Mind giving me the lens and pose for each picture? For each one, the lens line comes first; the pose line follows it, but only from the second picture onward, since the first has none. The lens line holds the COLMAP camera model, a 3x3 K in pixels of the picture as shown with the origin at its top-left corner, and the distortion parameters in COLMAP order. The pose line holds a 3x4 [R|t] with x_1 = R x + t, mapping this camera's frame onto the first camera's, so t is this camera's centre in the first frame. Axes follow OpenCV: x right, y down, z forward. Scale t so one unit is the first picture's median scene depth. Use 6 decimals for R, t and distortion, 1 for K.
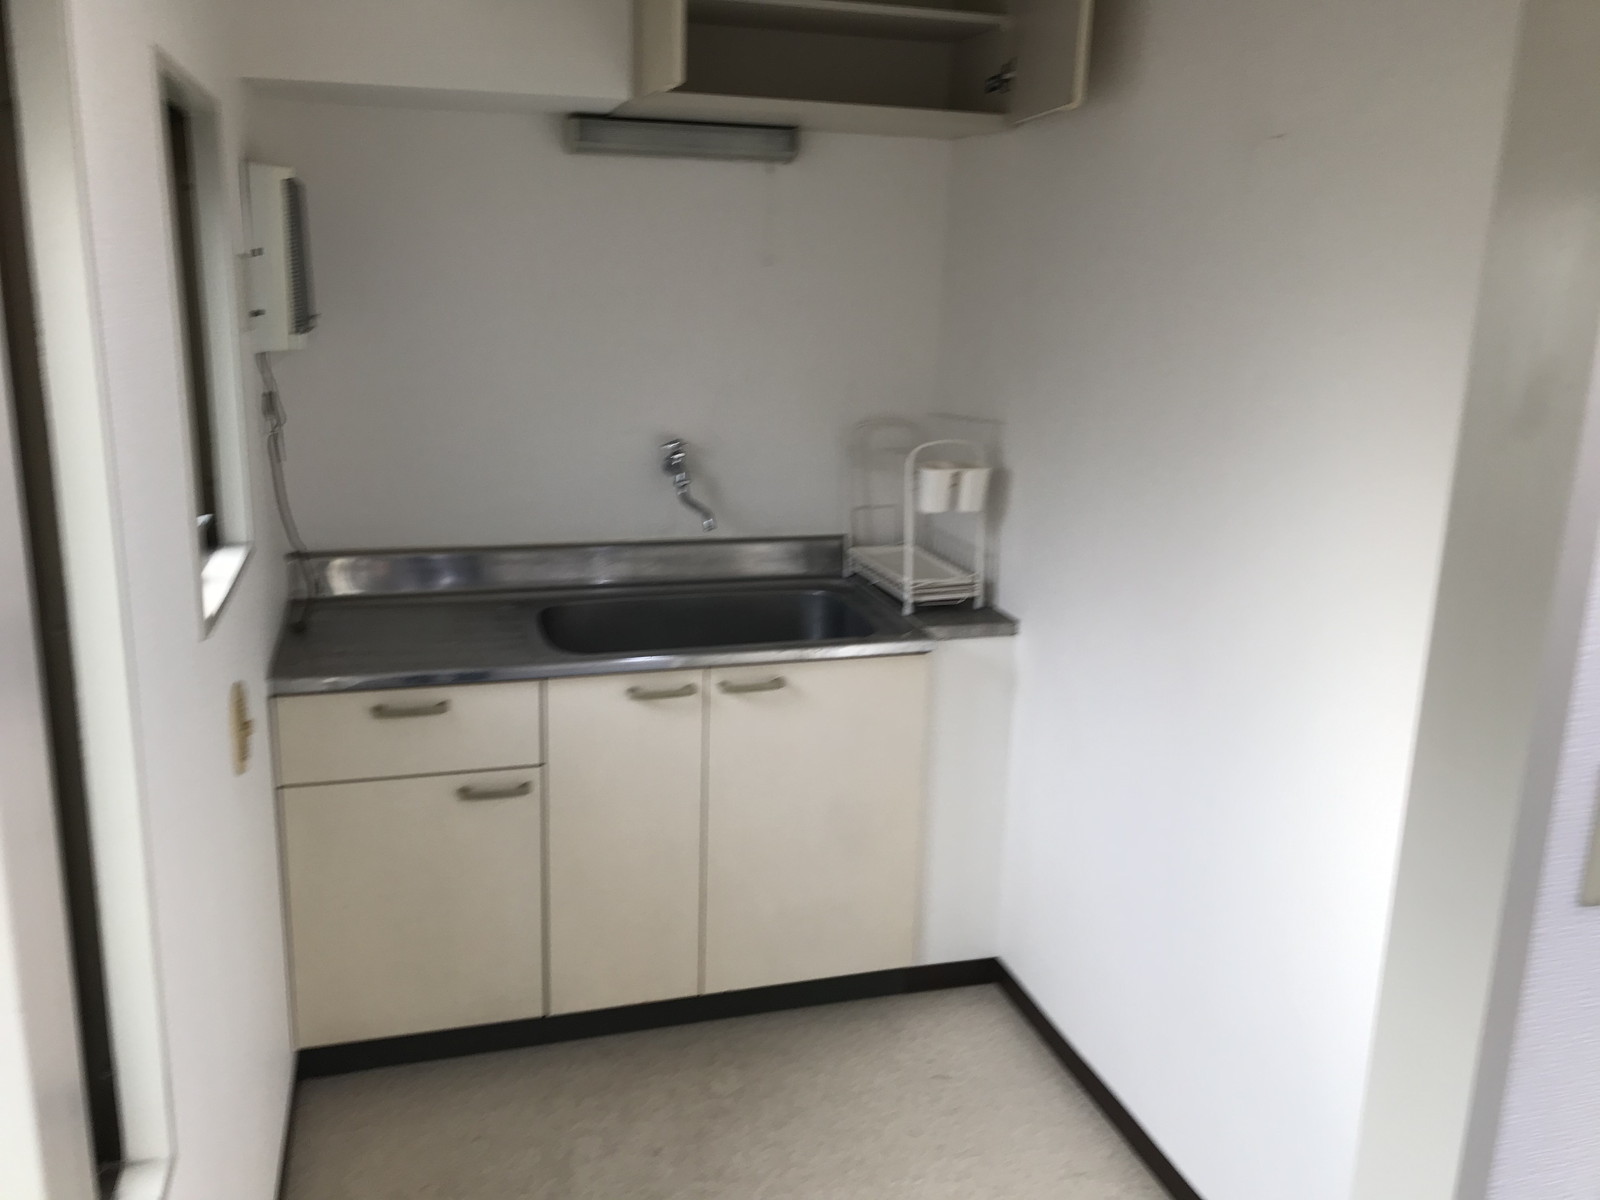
lens RADIAL K [[1339.9, 0, 799.6], [0, 1339.9, 601.8], [0, 0, 1]] dist [-0.003291, 0.004867]
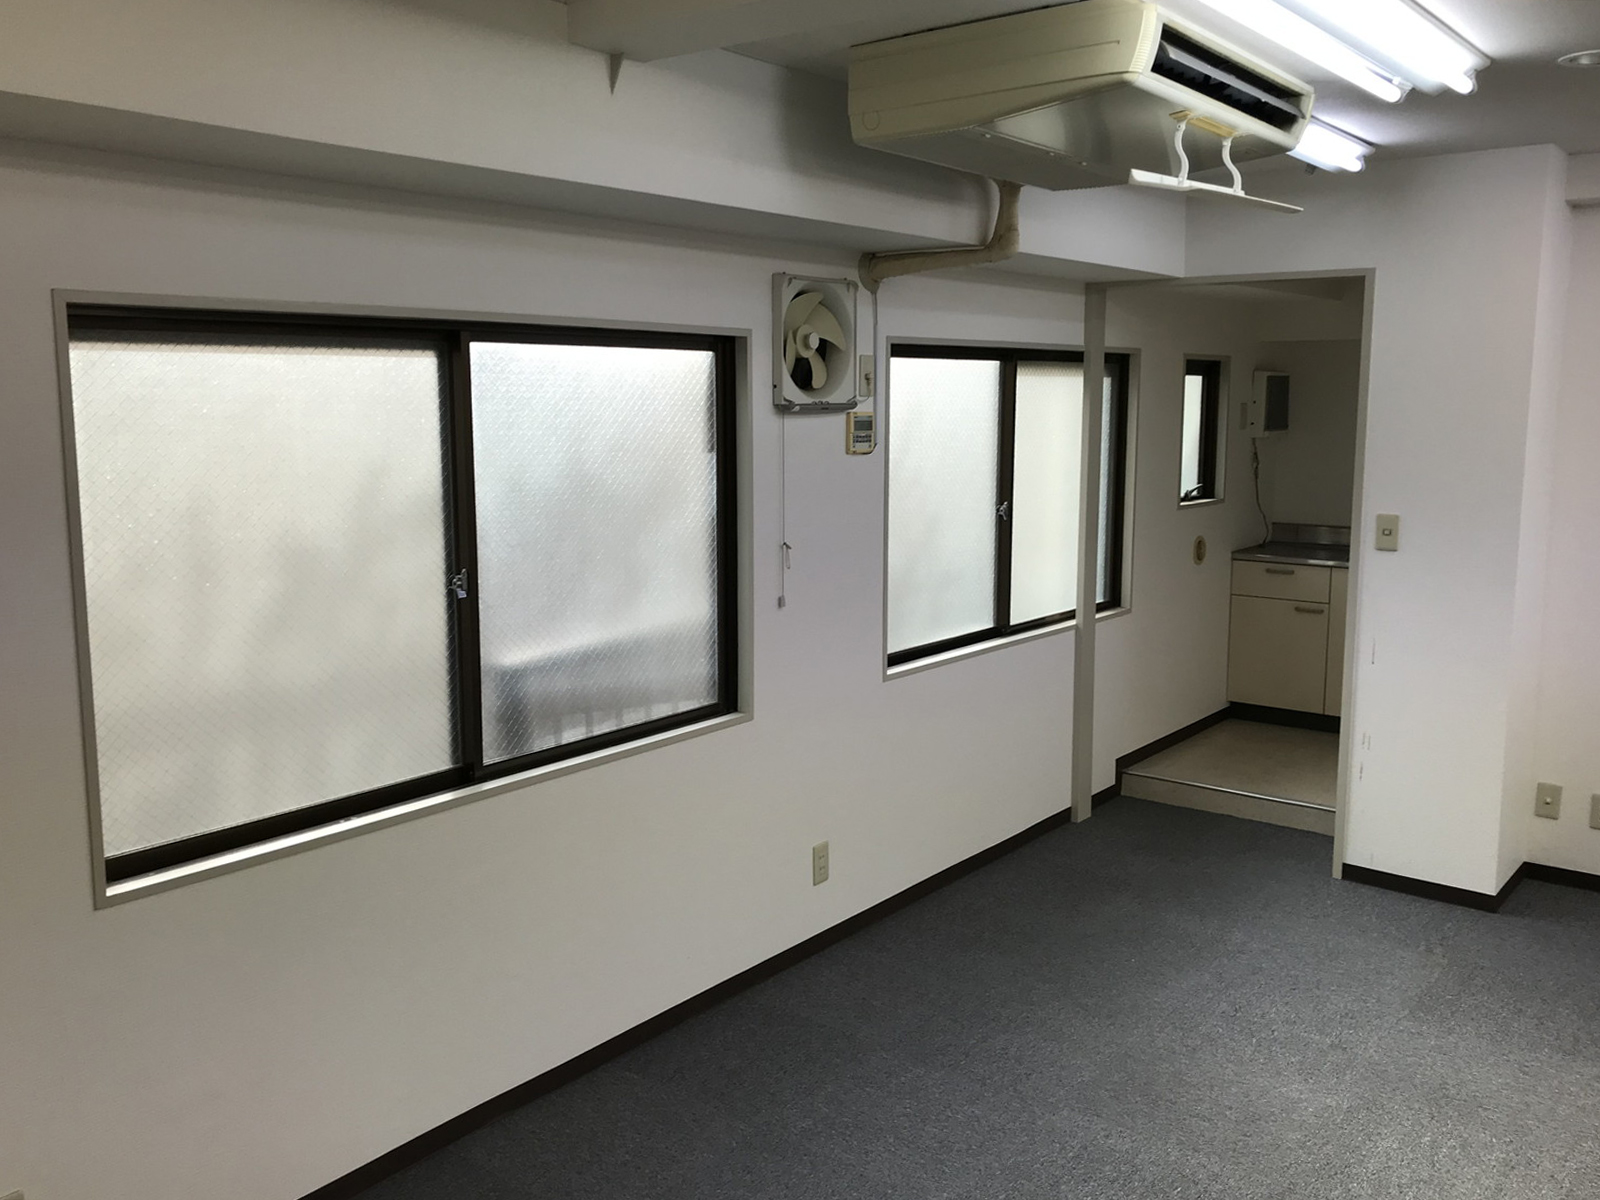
lens RADIAL K [[1339.9, 0, 799.6], [0, 1339.9, 598.6], [0, 0, 1]] dist [-0.003291, 0.004867]
pose [[0.566487, 0.092832, -0.818825, 1.293564], [-0.179210, 0.983732, -0.012455, 0.324600], [0.804349, 0.153797, 0.573908, -1.219036]]
